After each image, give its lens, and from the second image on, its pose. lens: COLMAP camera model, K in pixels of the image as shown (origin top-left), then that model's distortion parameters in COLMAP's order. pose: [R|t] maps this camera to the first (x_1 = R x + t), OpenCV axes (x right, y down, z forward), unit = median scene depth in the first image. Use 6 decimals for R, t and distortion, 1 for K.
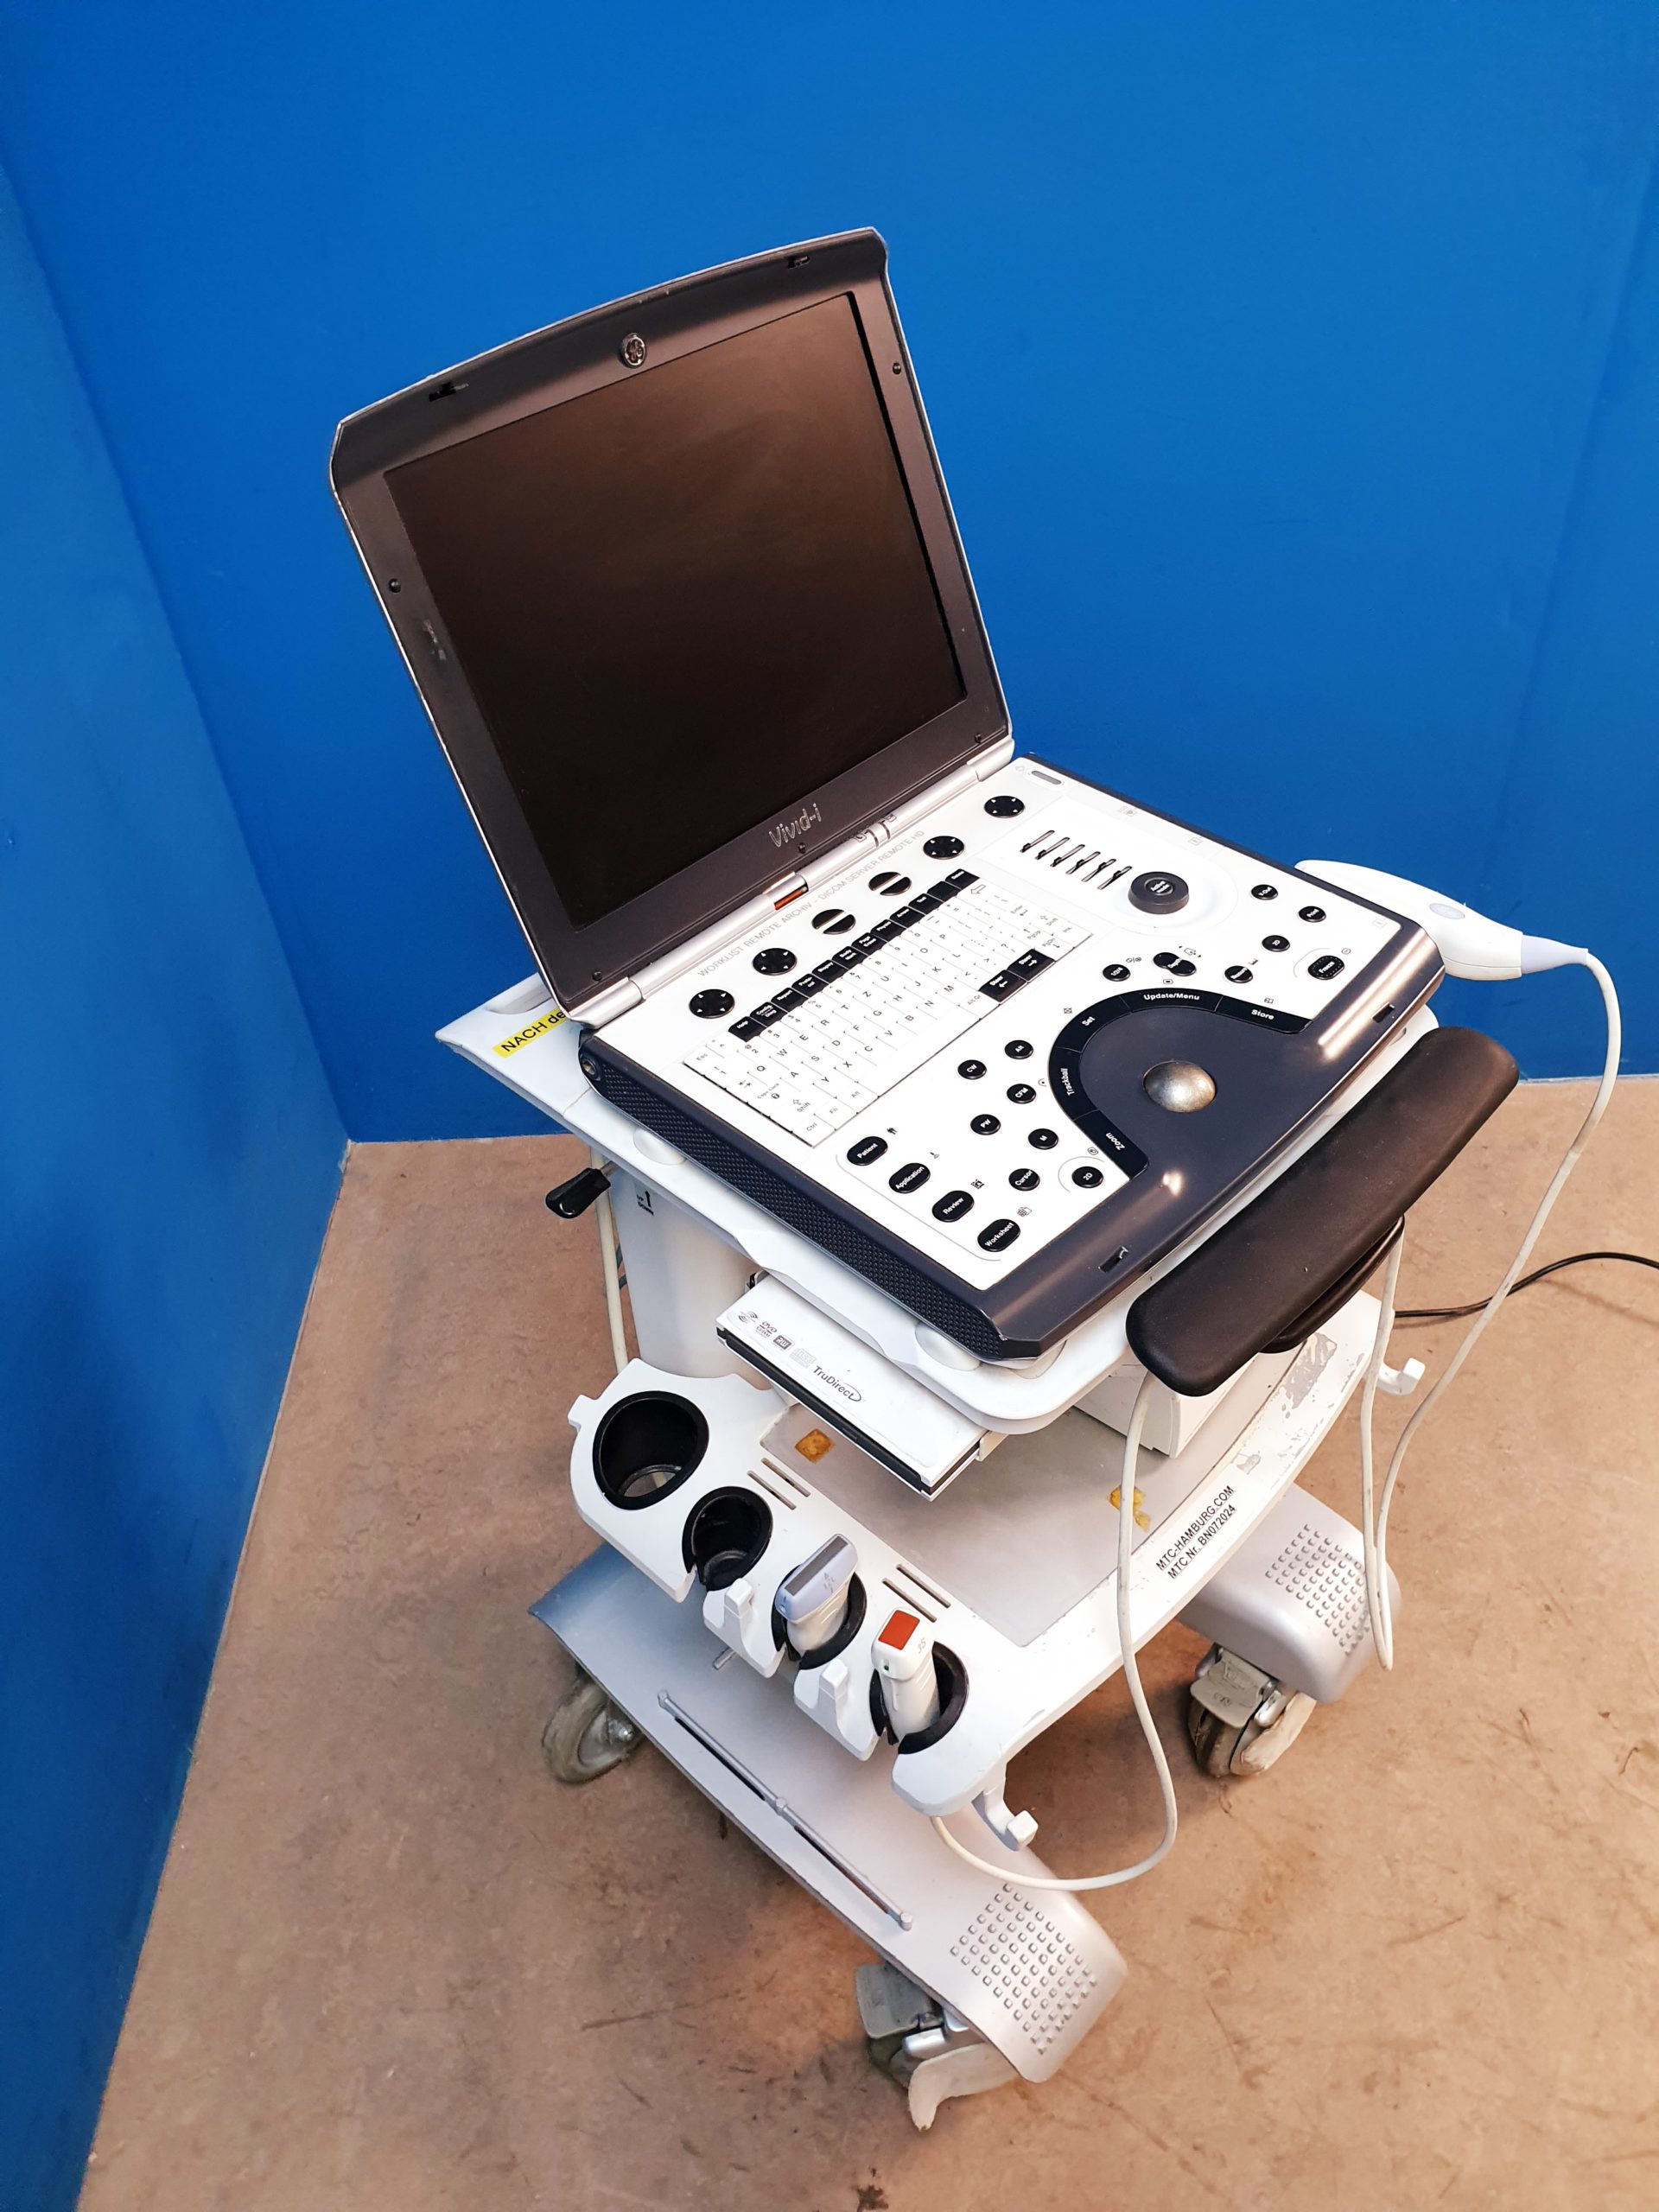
lens RADIAL K [[1704.6, 0, 829.5], [0, 1704.6, 1106.0], [0, 0, 1]] dist [0.007105, 0.006912]
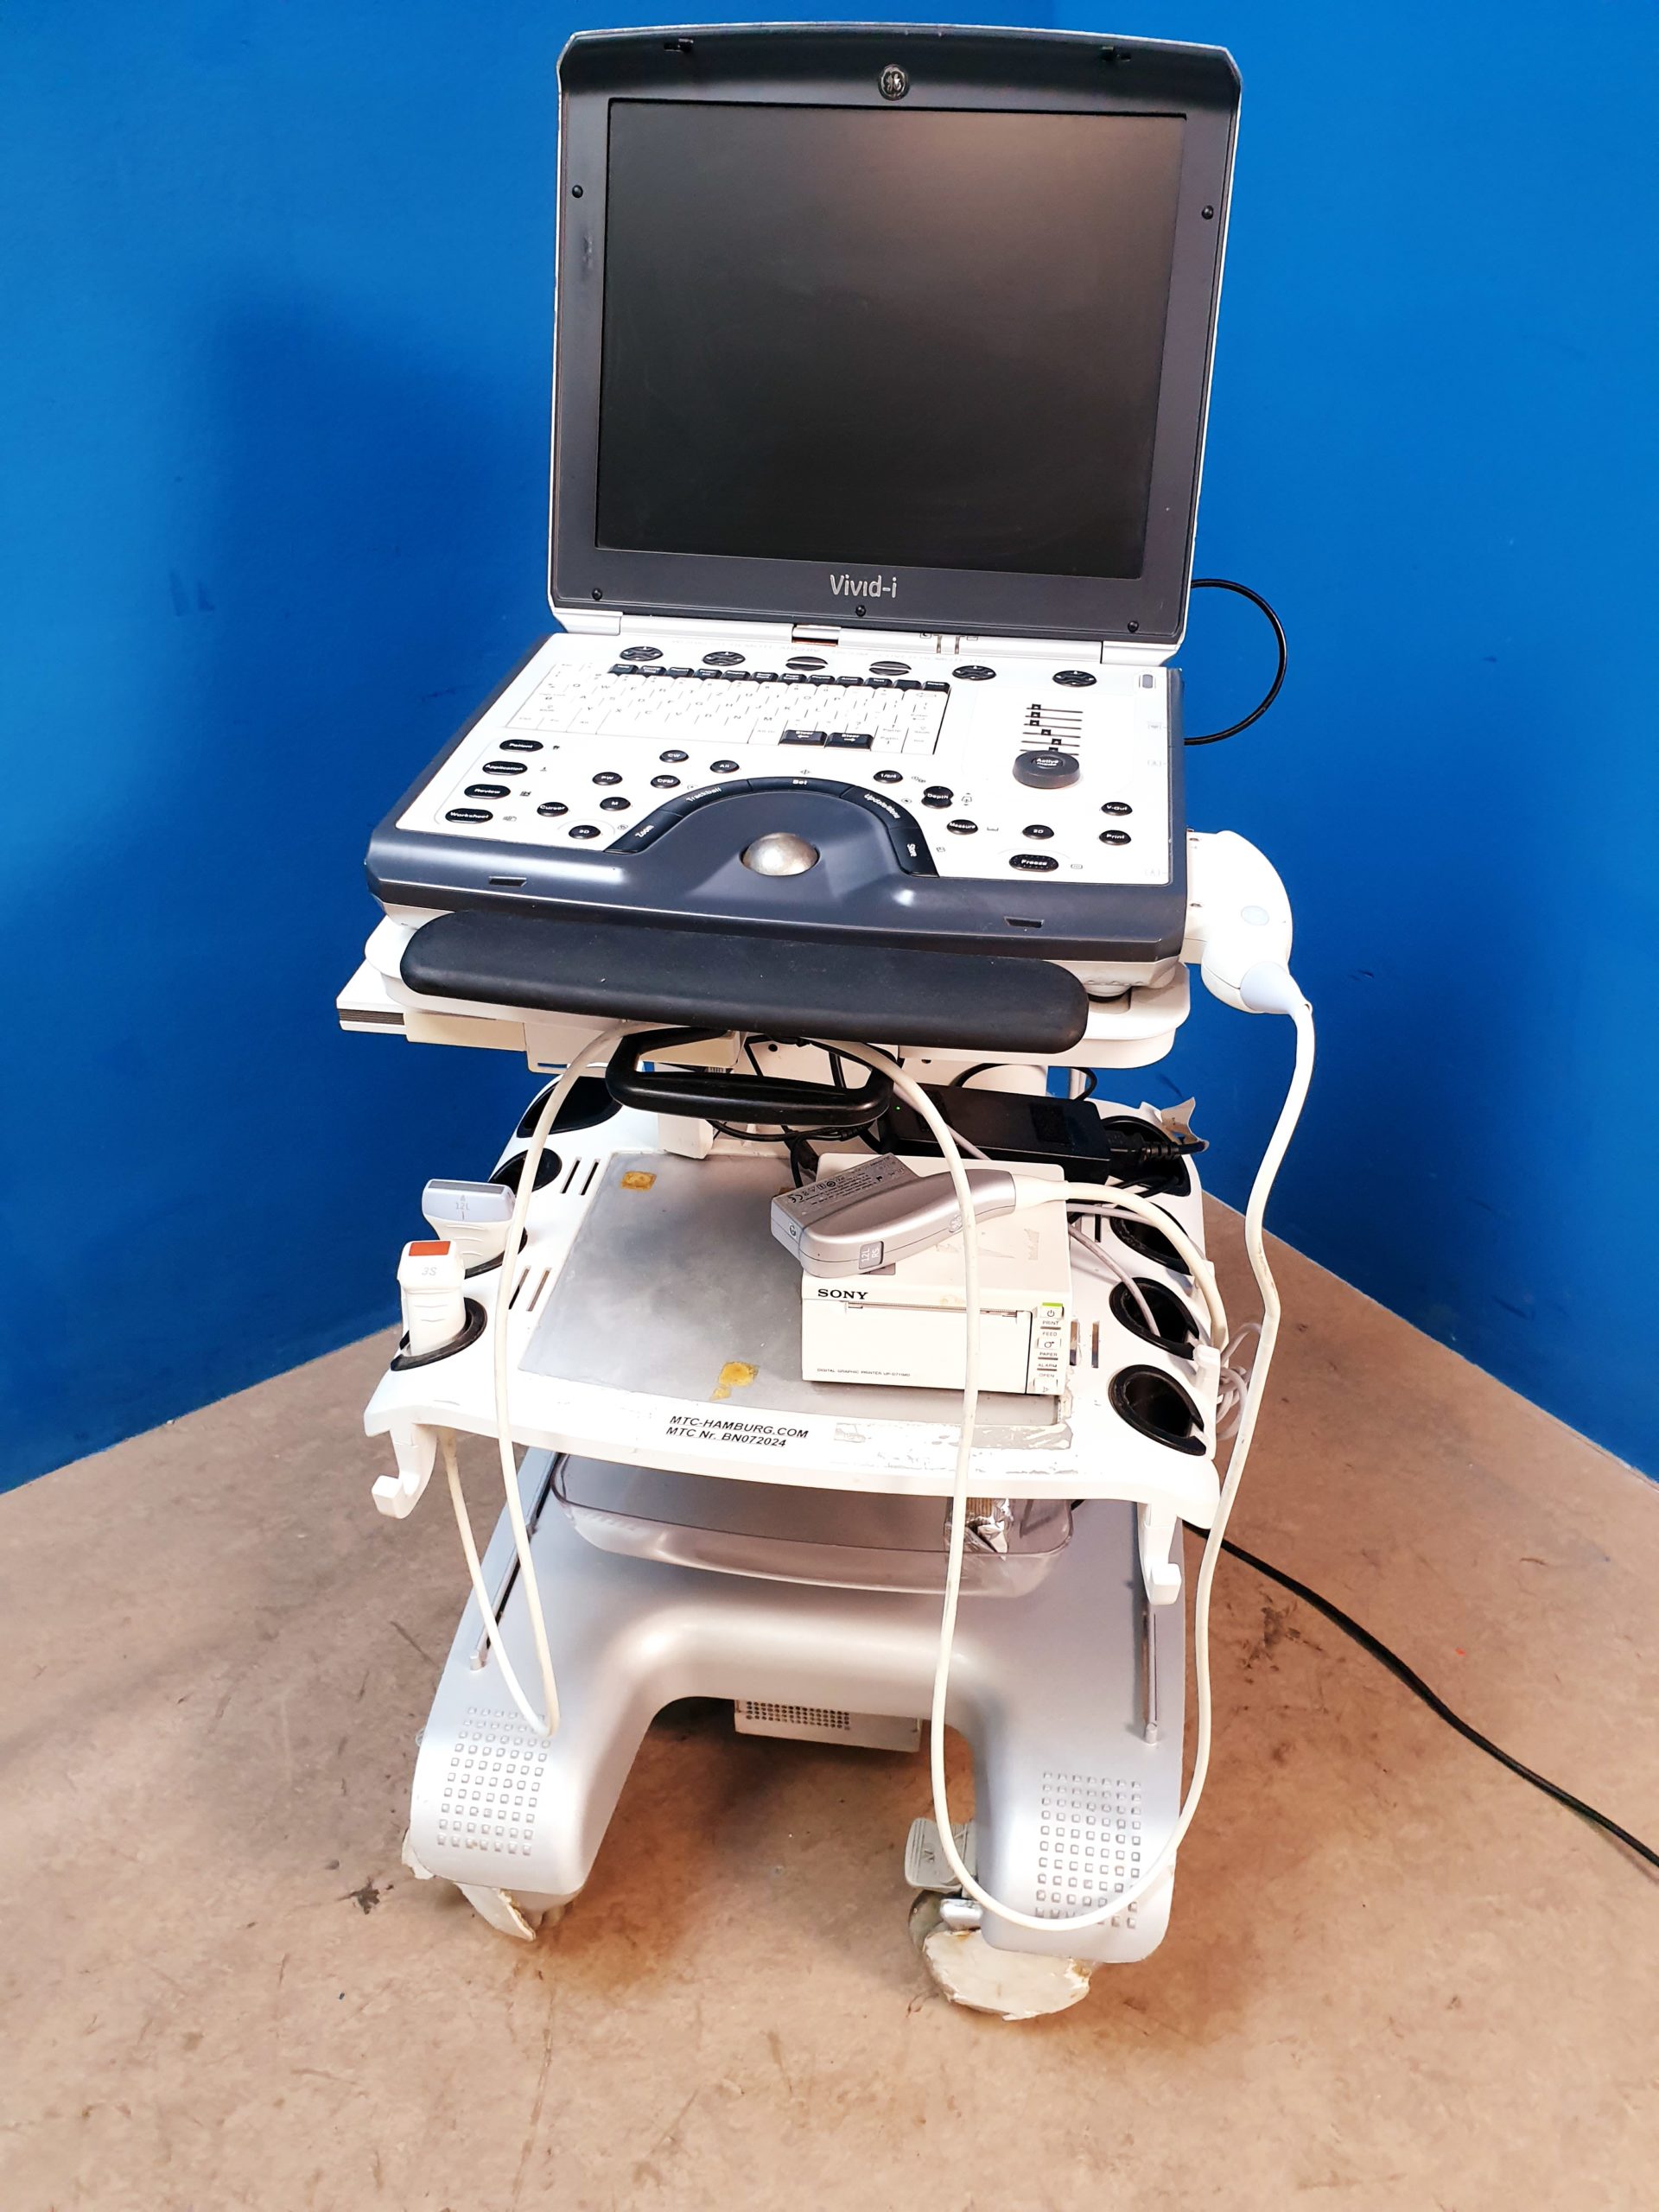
lens RADIAL K [[1757.9, 0, 849.0], [0, 1757.9, 1124.9], [0, 0, 1]] dist [-0.043751, 0.119484]
pose [[0.575603, 0.504218, -0.643774, 0.594012], [-0.577339, 0.808117, 0.116732, -0.017192], [0.579103, 0.304485, 0.756259, 0.228467]]
